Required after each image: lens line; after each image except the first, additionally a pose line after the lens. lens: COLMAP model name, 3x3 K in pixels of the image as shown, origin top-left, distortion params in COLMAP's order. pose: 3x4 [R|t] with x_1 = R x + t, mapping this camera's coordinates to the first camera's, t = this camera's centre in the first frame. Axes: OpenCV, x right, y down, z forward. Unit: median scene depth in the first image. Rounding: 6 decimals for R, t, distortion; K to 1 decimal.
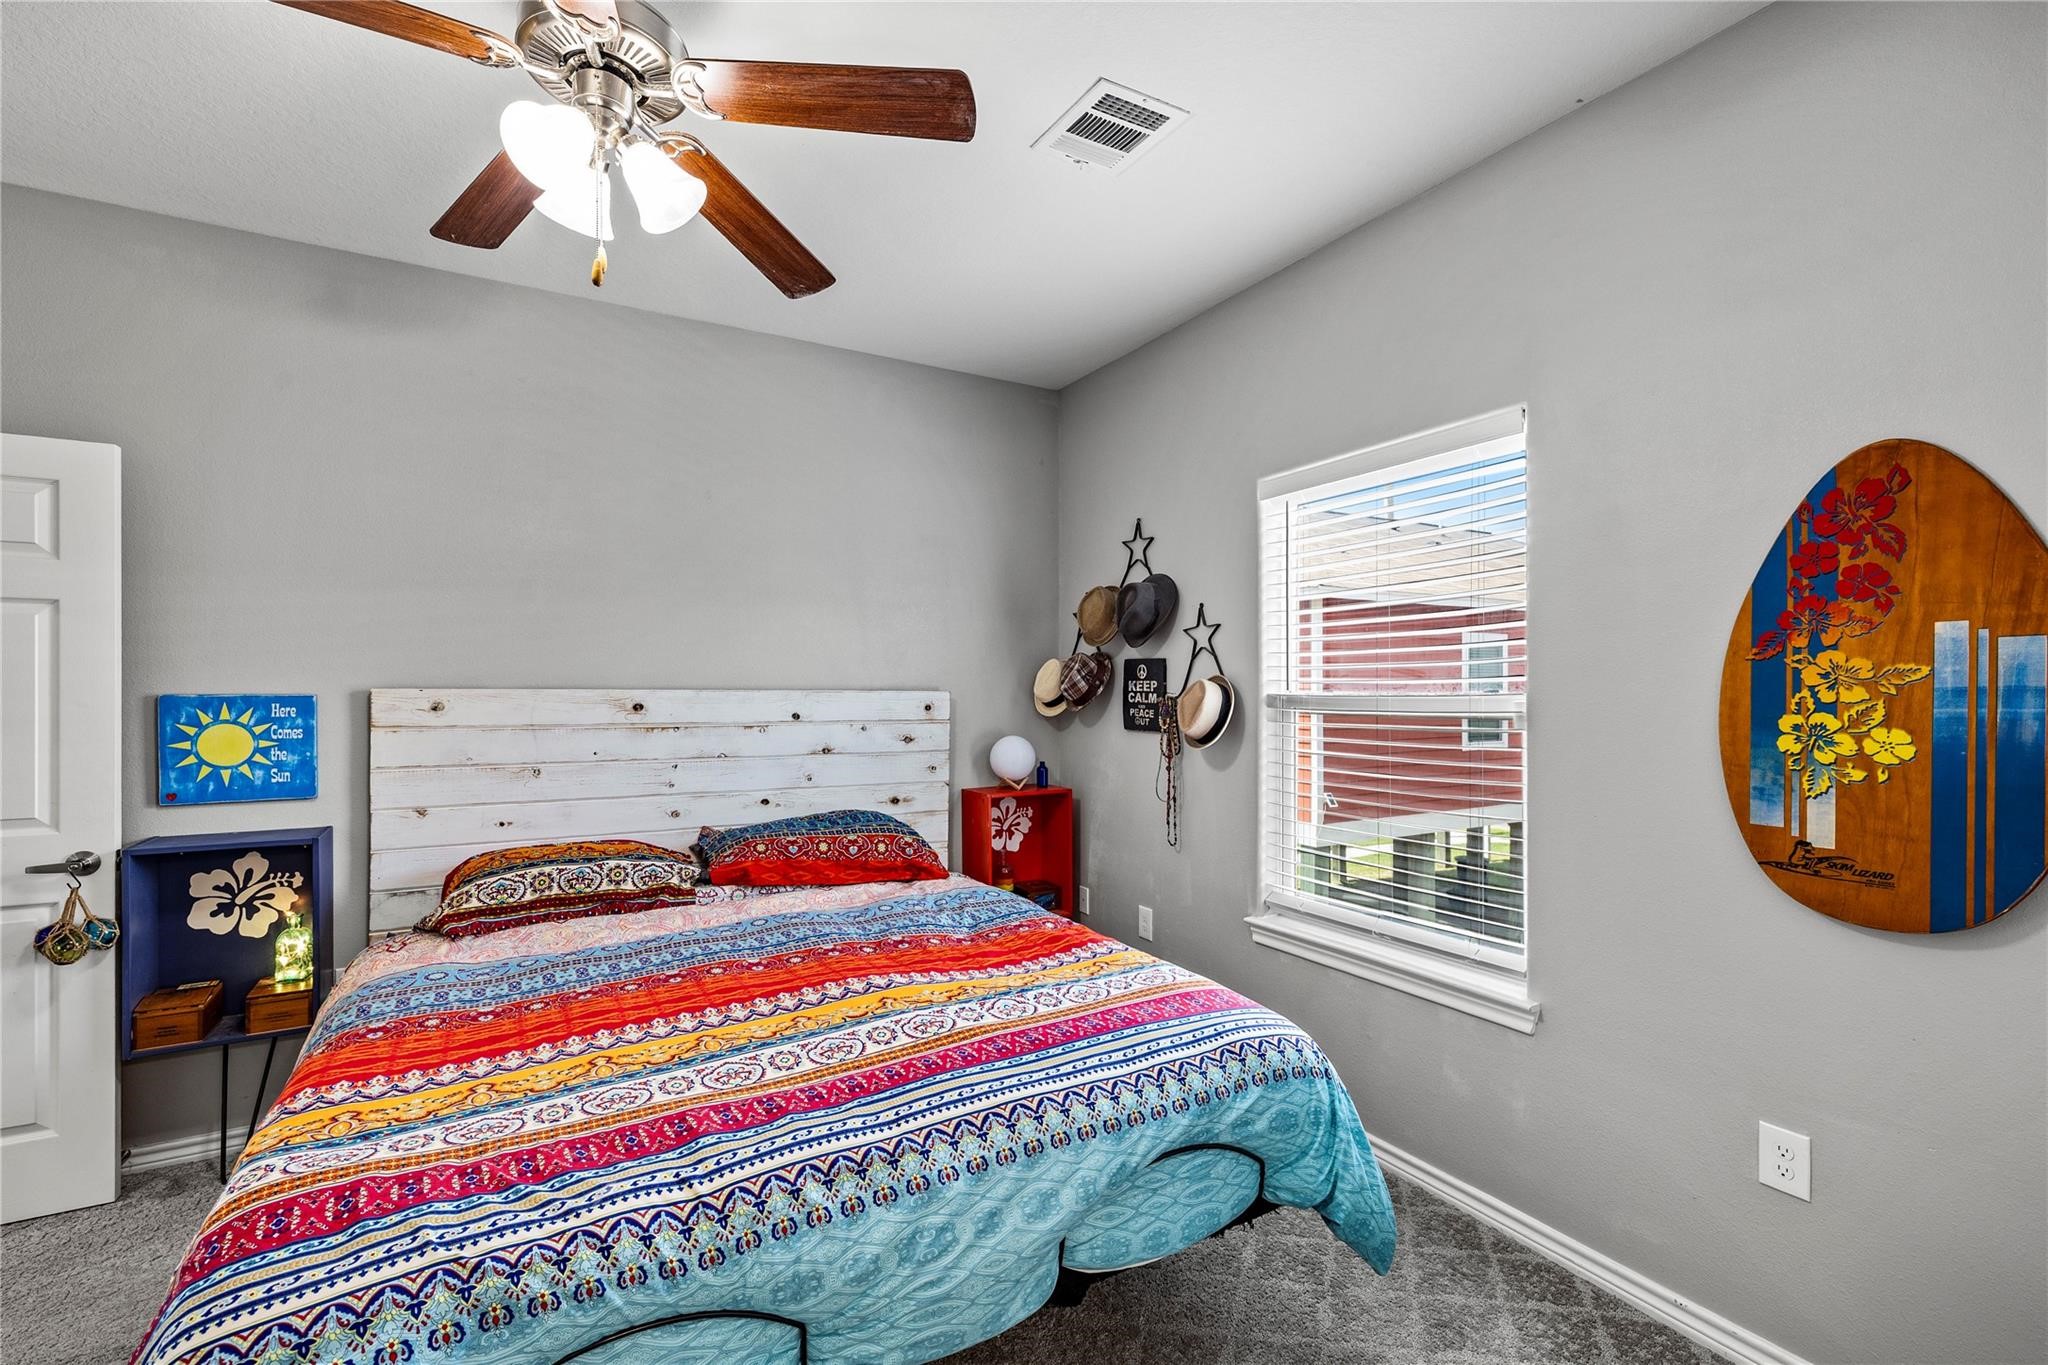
lens RADIAL K [[878.9, 0, 1024.0], [0, 878.9, 682.5], [0, 0, 1]] dist [-0.001308, -0.000114]
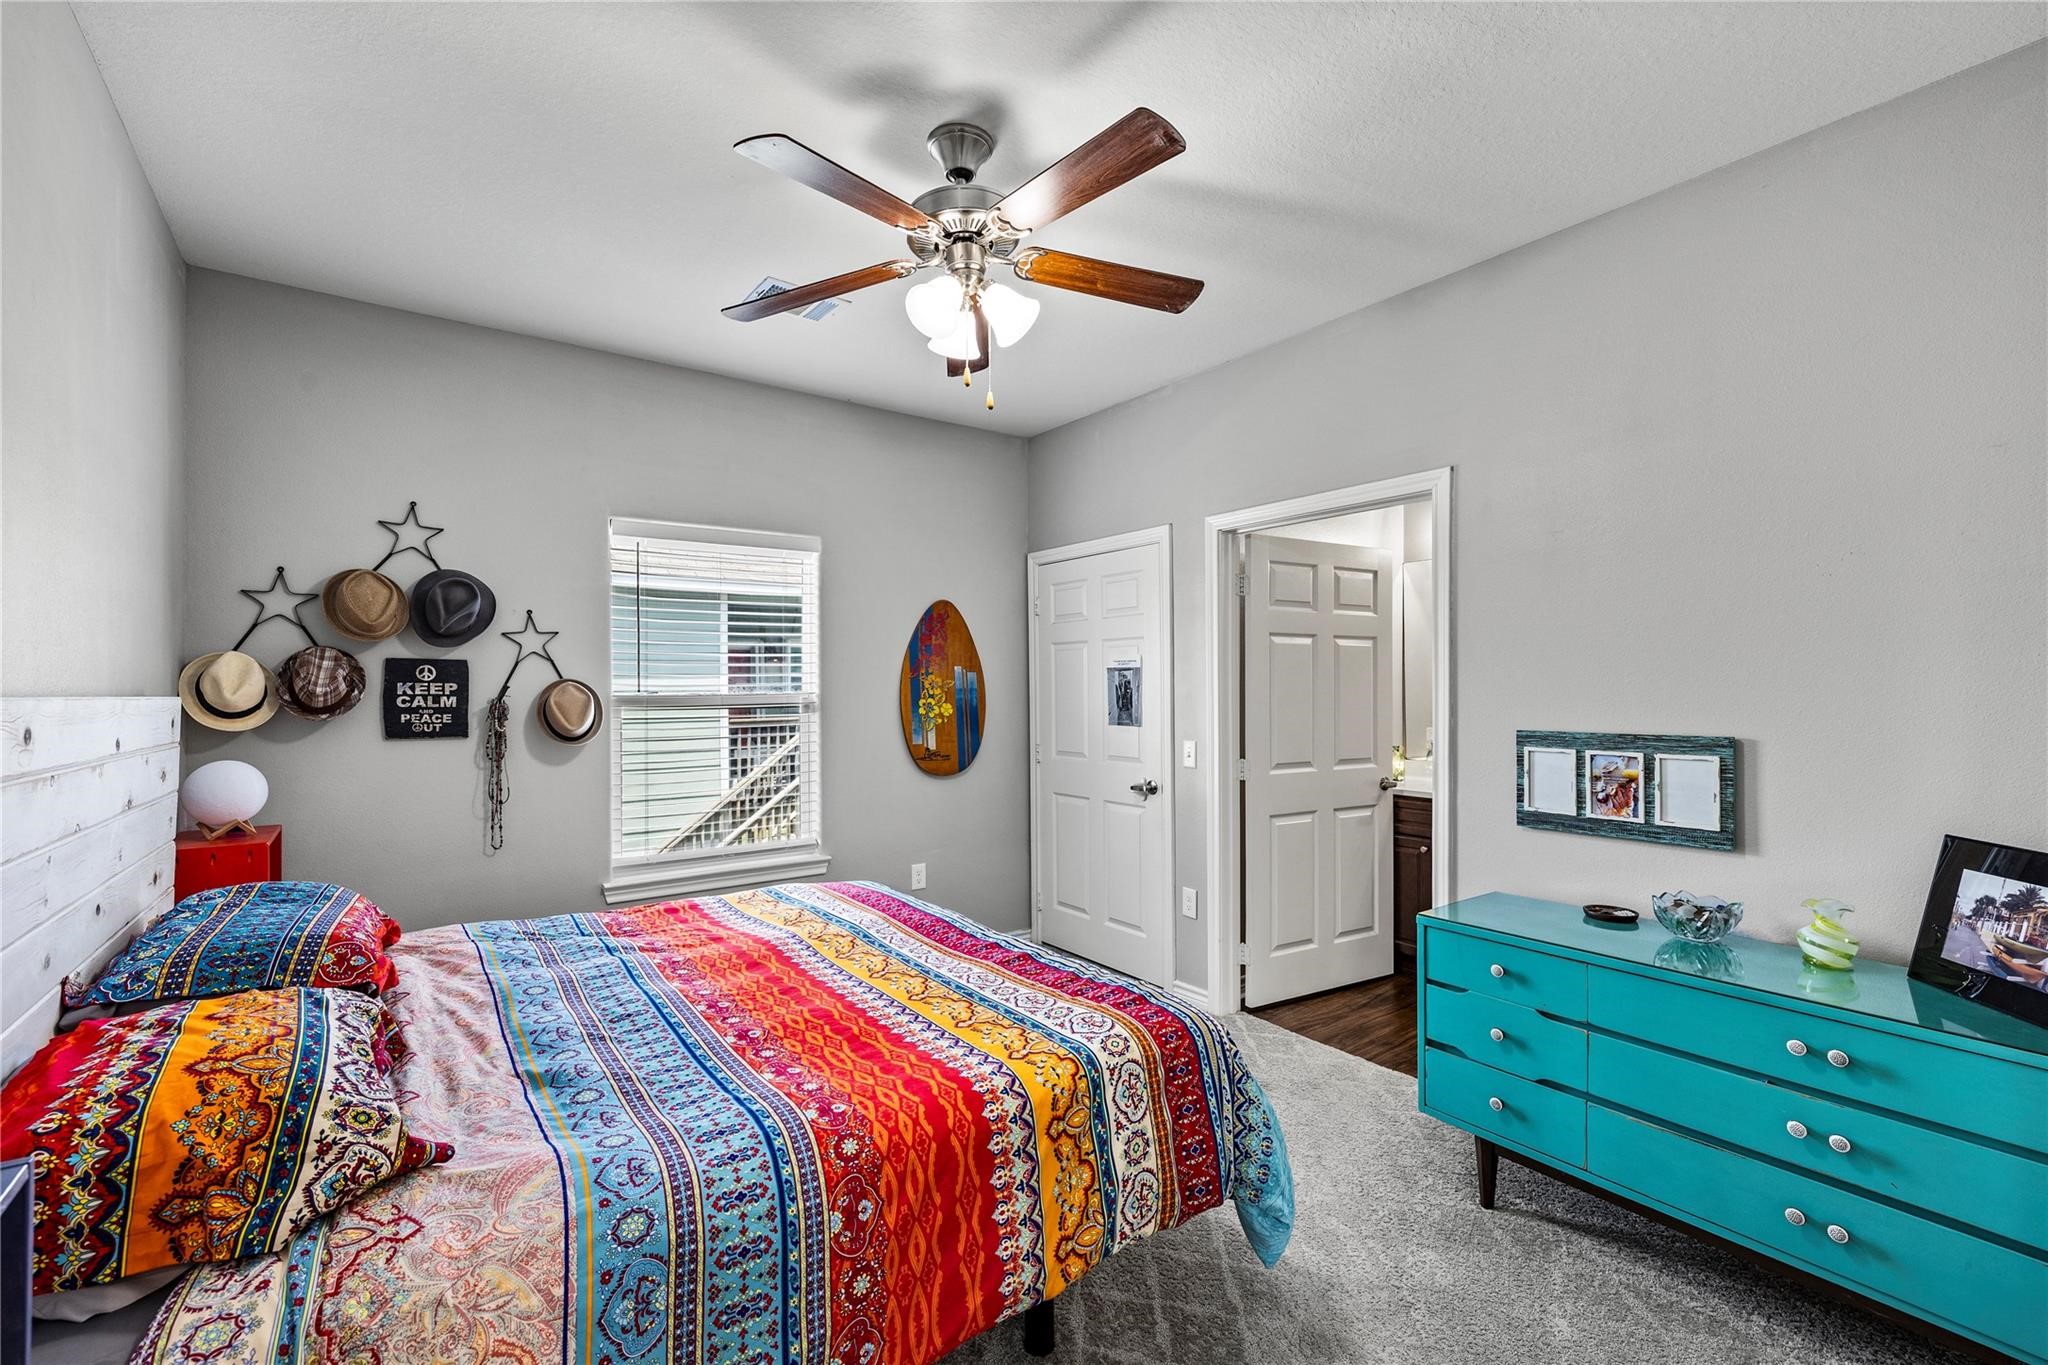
lens RADIAL K [[867.3, 0, 1031.0], [0, 867.3, 674.6], [0, 0, 1]] dist [-0.000541, -0.000114]
pose [[-0.103989, 0.012980, 0.994494, -1.600178], [-0.004264, 0.999900, -0.013496, -0.002358], [-0.994569, -0.005644, -0.103923, 0.911453]]
